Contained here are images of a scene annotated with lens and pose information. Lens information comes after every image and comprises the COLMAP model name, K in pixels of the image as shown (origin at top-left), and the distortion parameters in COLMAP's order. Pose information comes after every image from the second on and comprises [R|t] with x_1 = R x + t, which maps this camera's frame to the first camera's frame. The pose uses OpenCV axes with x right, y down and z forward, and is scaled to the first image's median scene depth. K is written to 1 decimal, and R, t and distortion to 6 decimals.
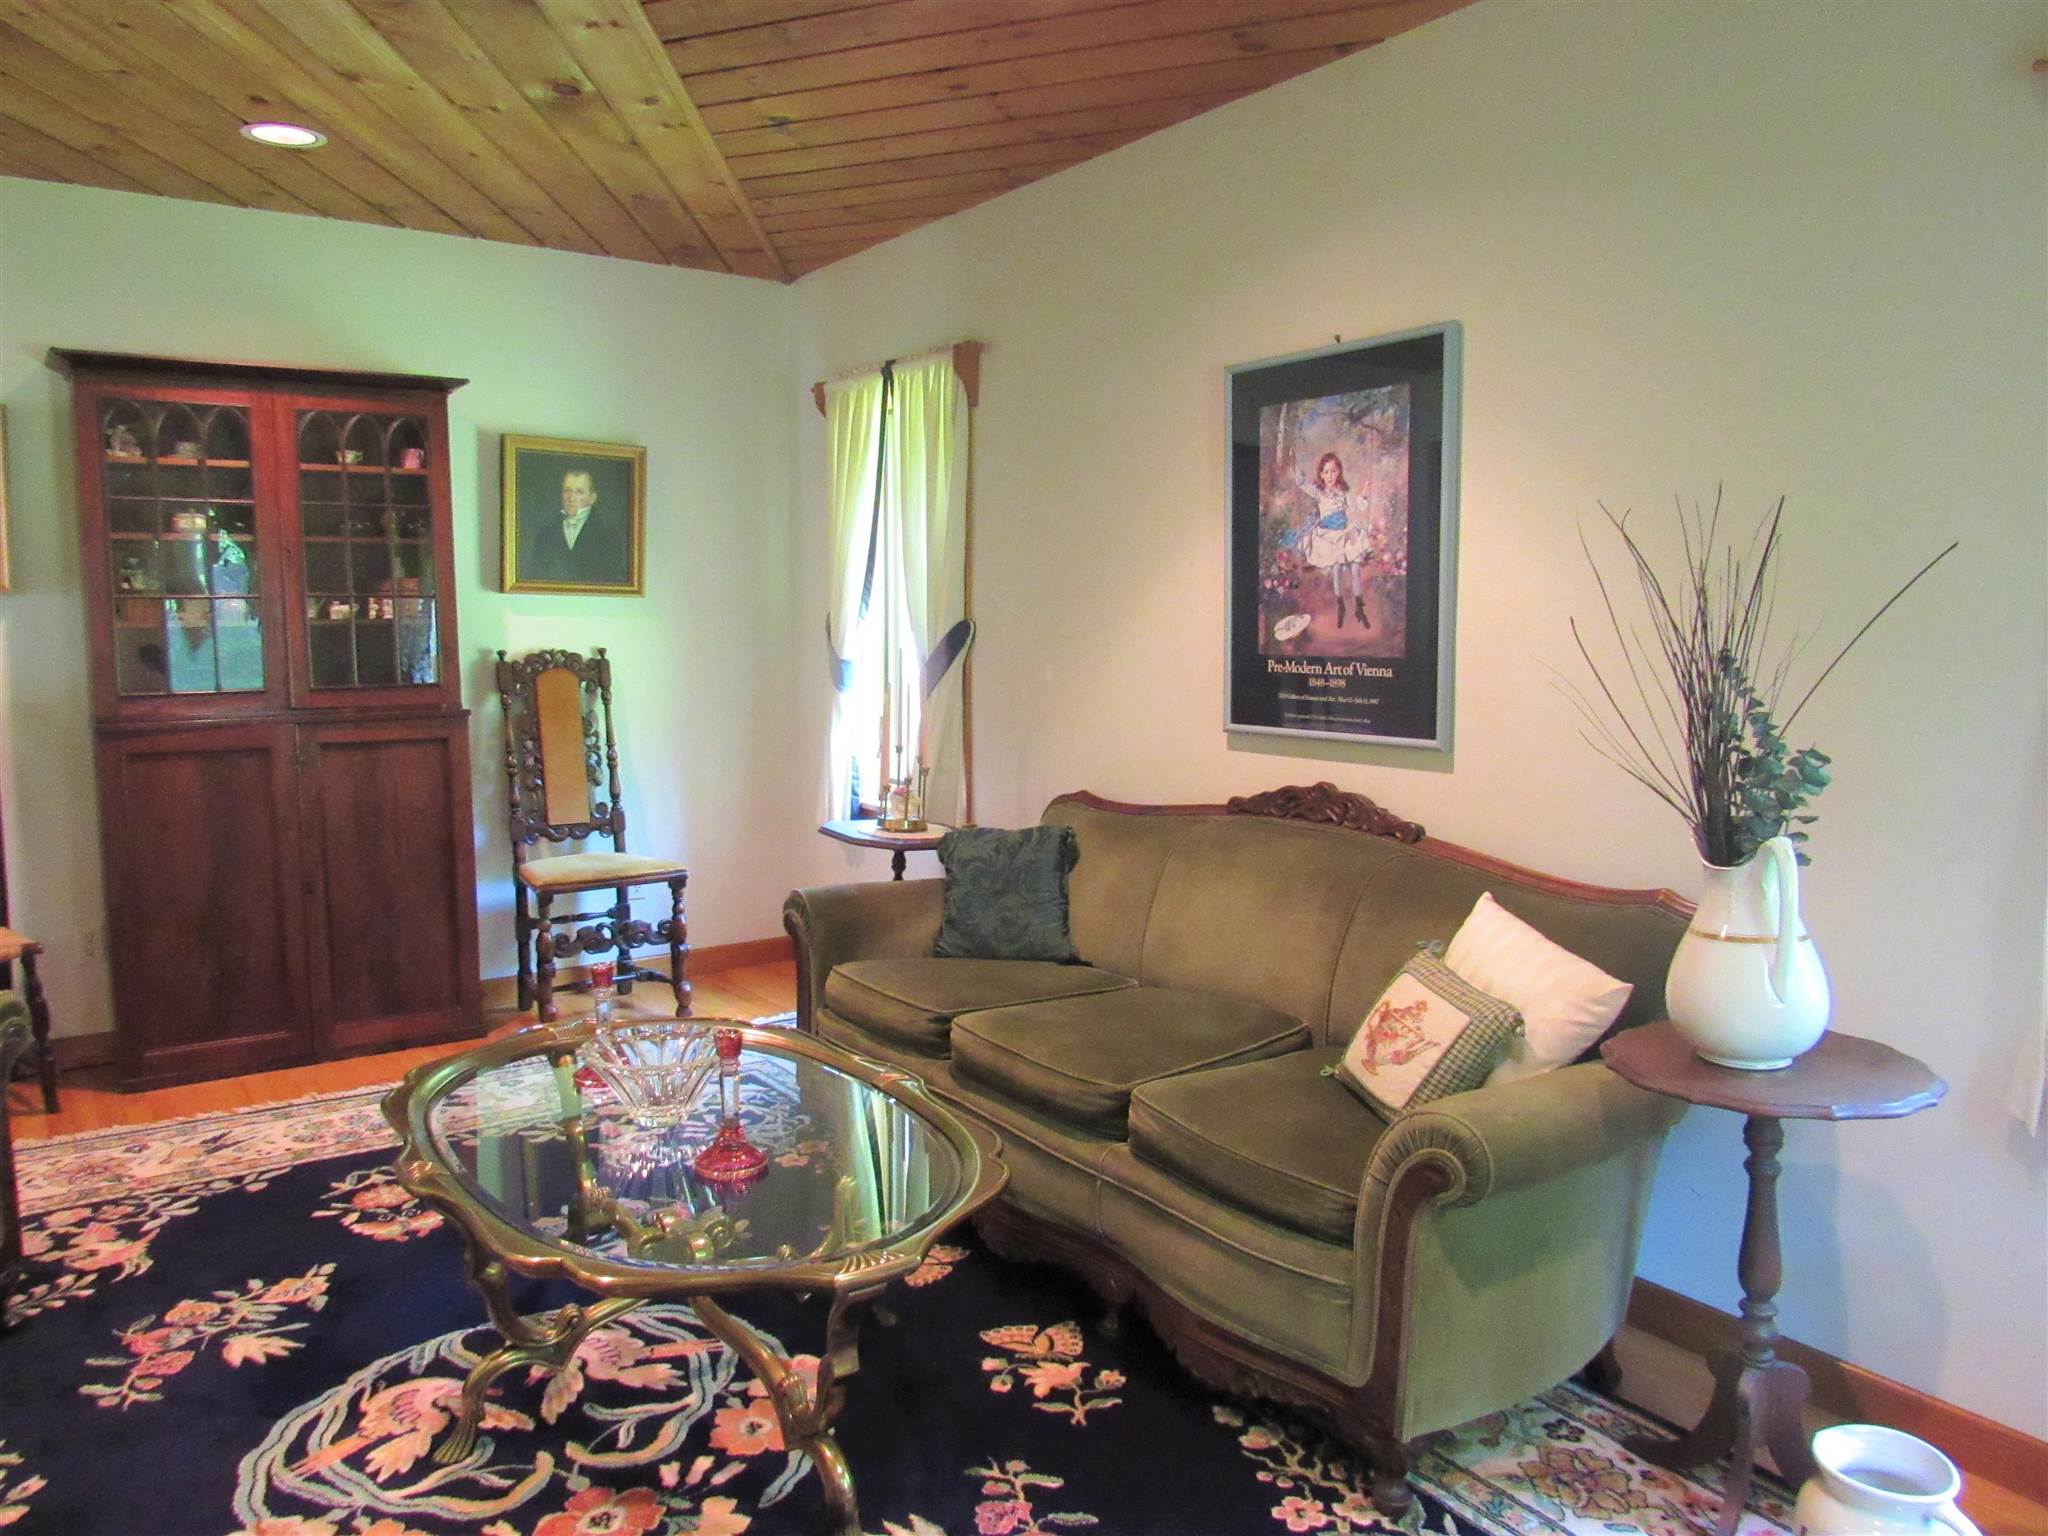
lens RADIAL K [[1452.2, 0, 1007.0], [0, 1452.2, 761.4], [0, 0, 1]] dist [-0.026045, -0.001411]
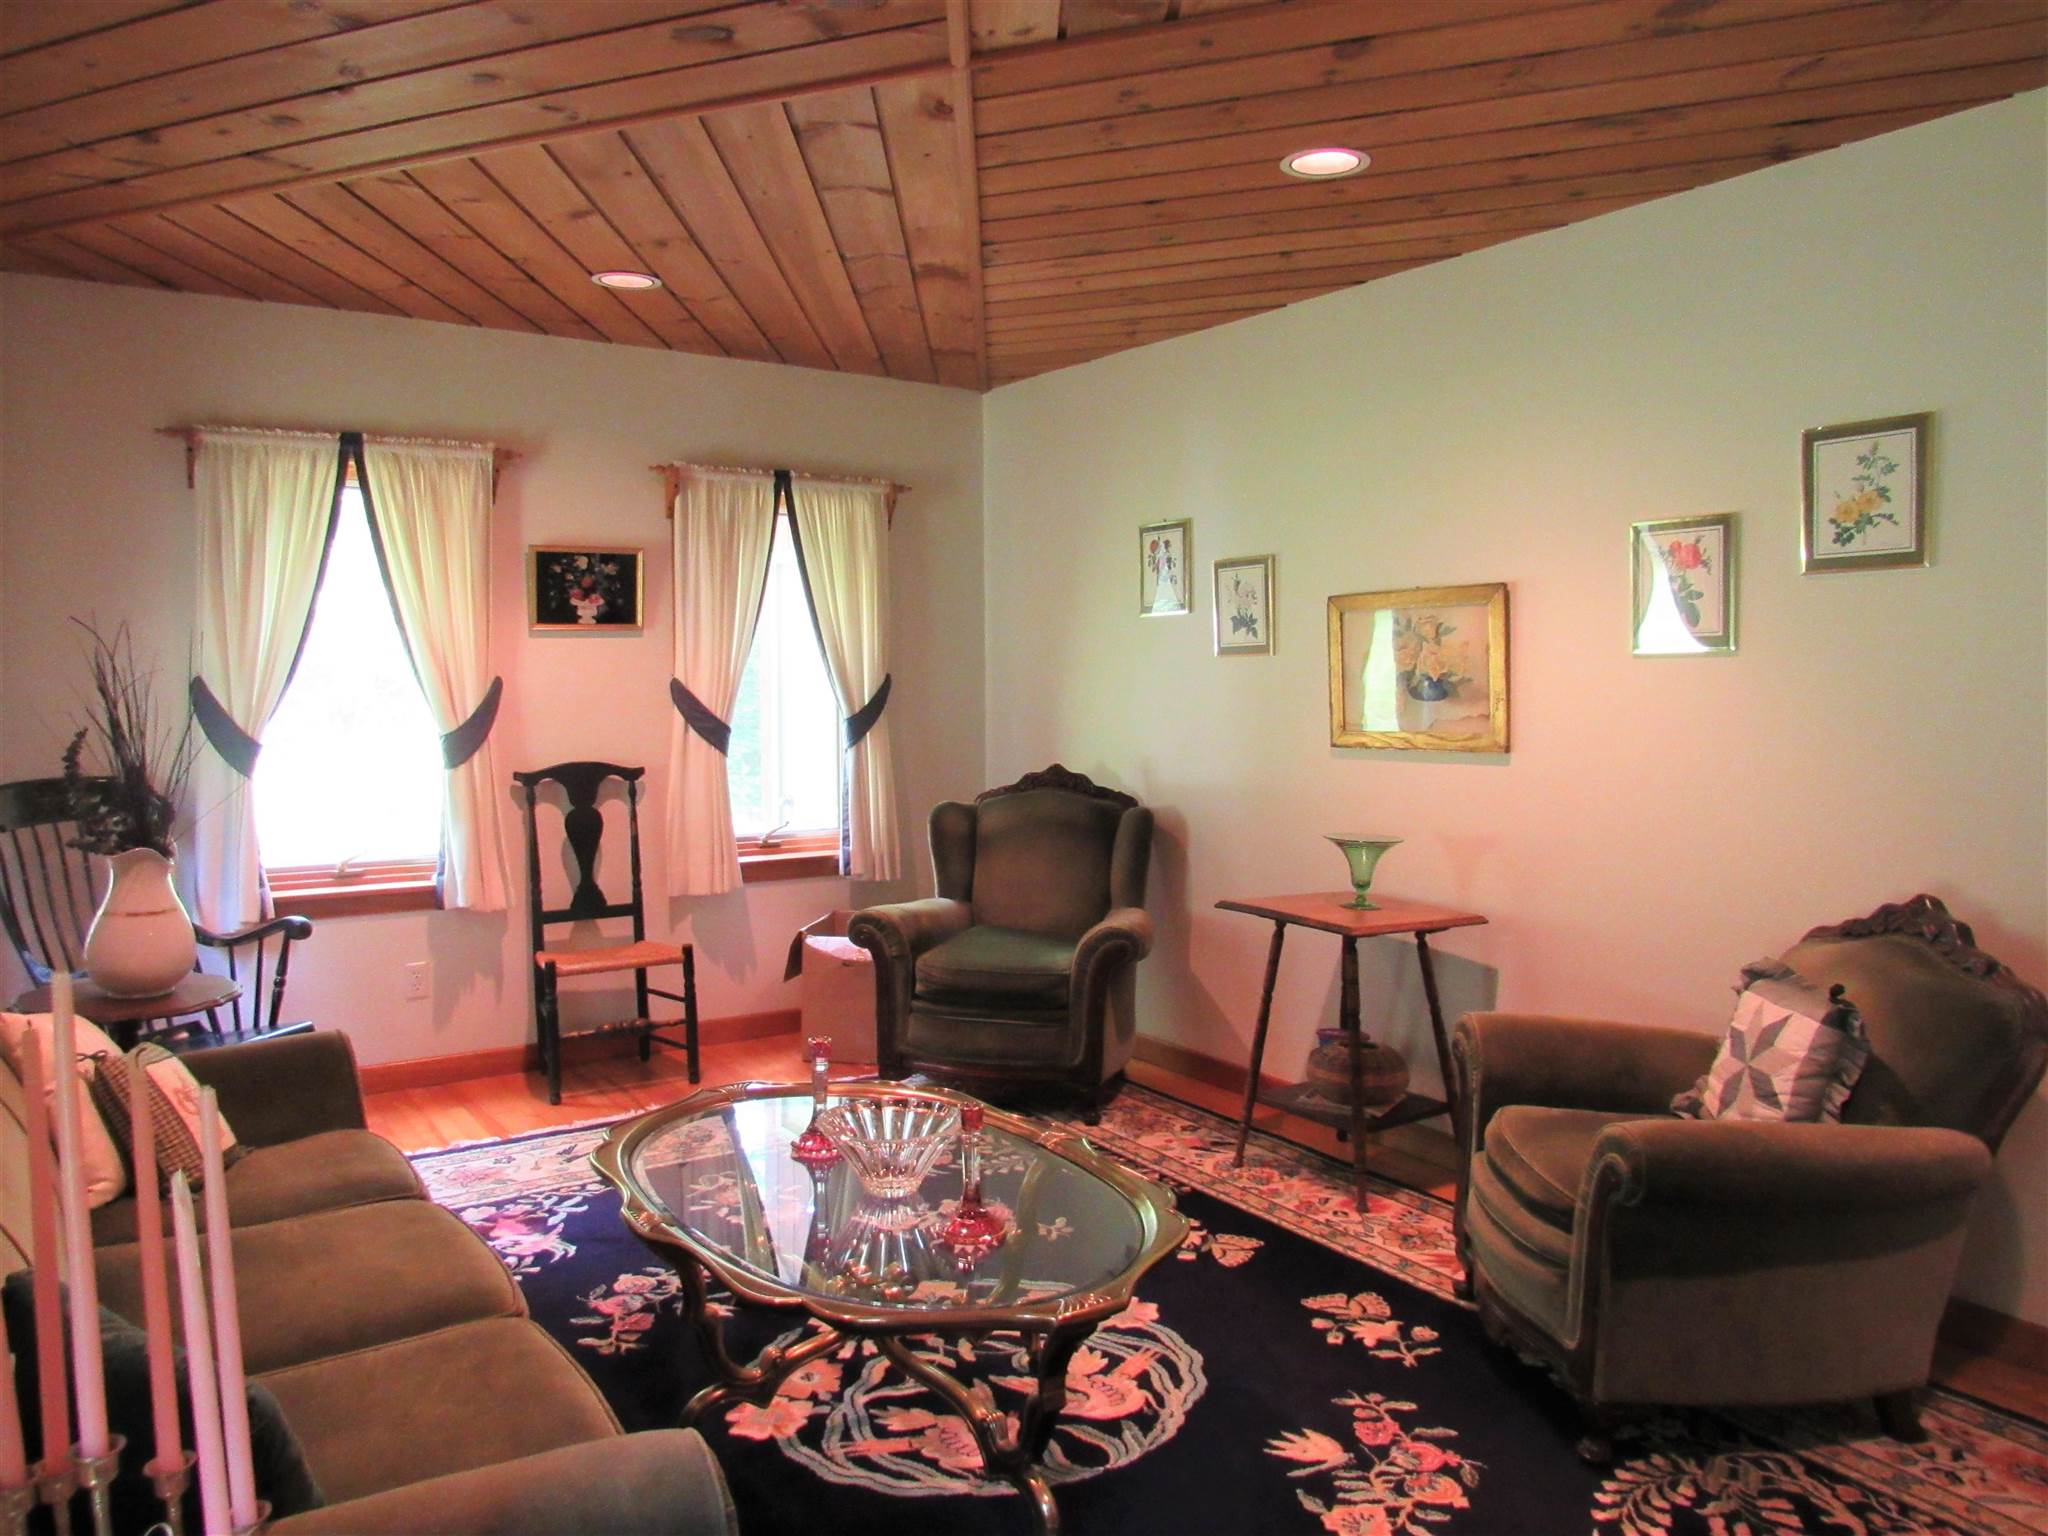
lens RADIAL K [[1452.2, 0, 991.0], [0, 1452.2, 777.3], [0, 0, 1]] dist [-0.026045, -0.001411]
pose [[-0.999500, -0.003029, 0.031484, -0.260312], [0.002760, 0.983251, 0.182233, -0.179270], [-0.031509, 0.182229, -0.982751, 1.489284]]
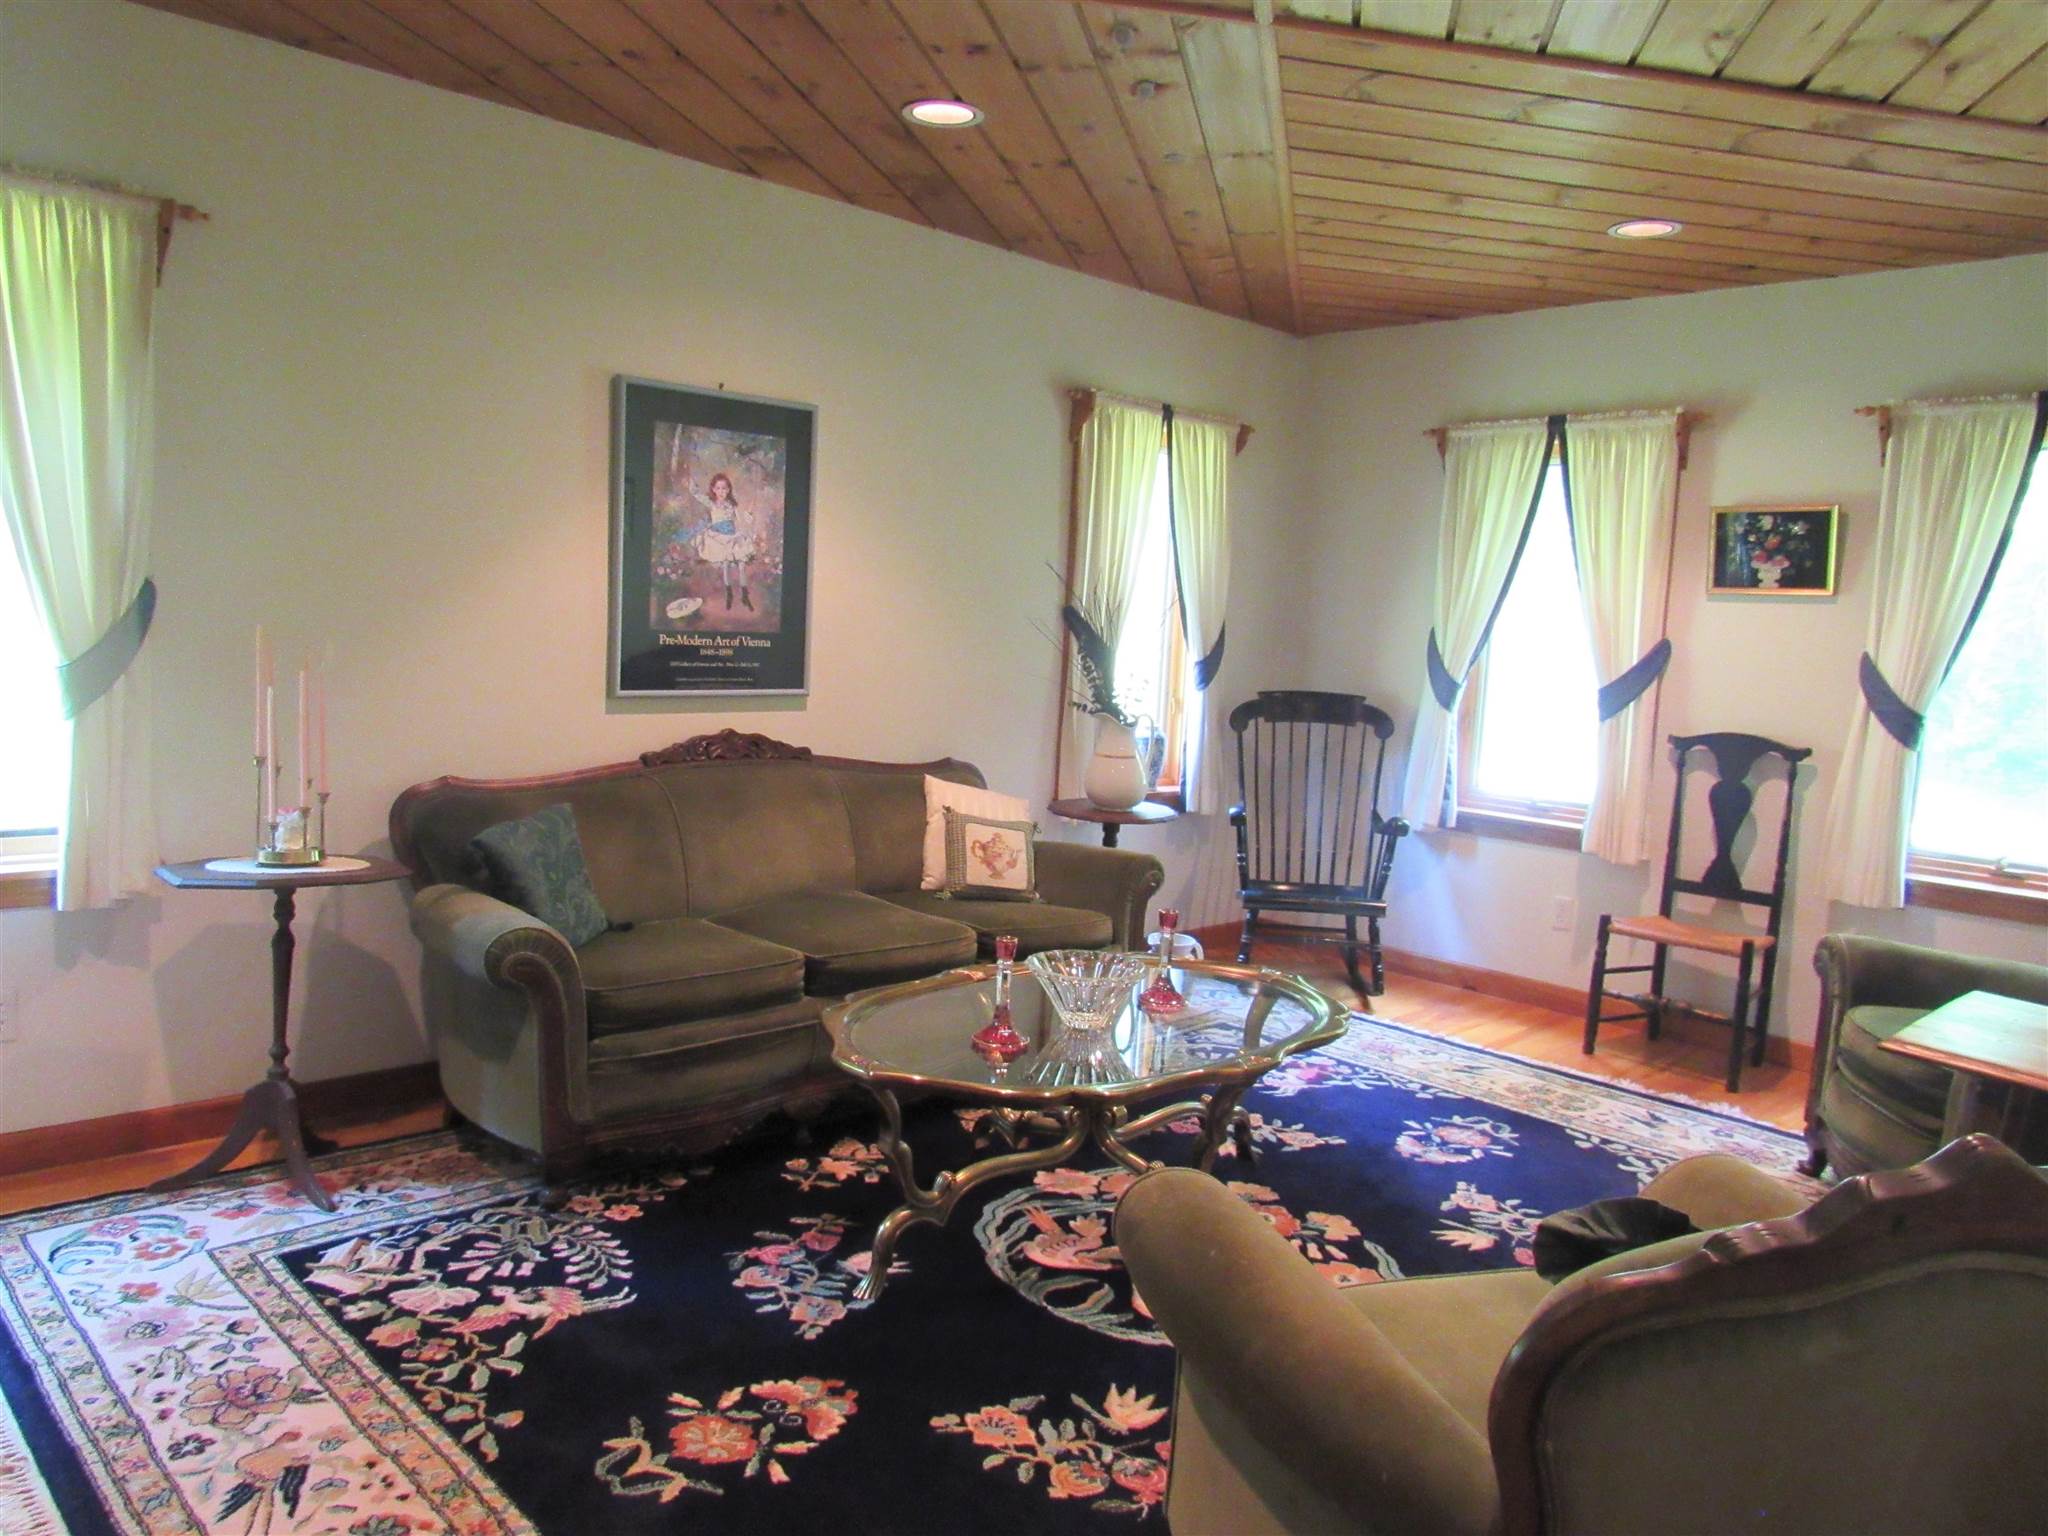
lens RADIAL K [[1452.2, 0, 1019.3], [0, 1452.2, 757.9], [0, 0, 1]] dist [-0.026045, -0.001411]
pose [[-0.159362, -0.105548, 0.981562, -1.084552], [0.049842, 0.992140, 0.114778, -0.094300], [-0.985961, 0.067215, -0.152849, 0.927981]]
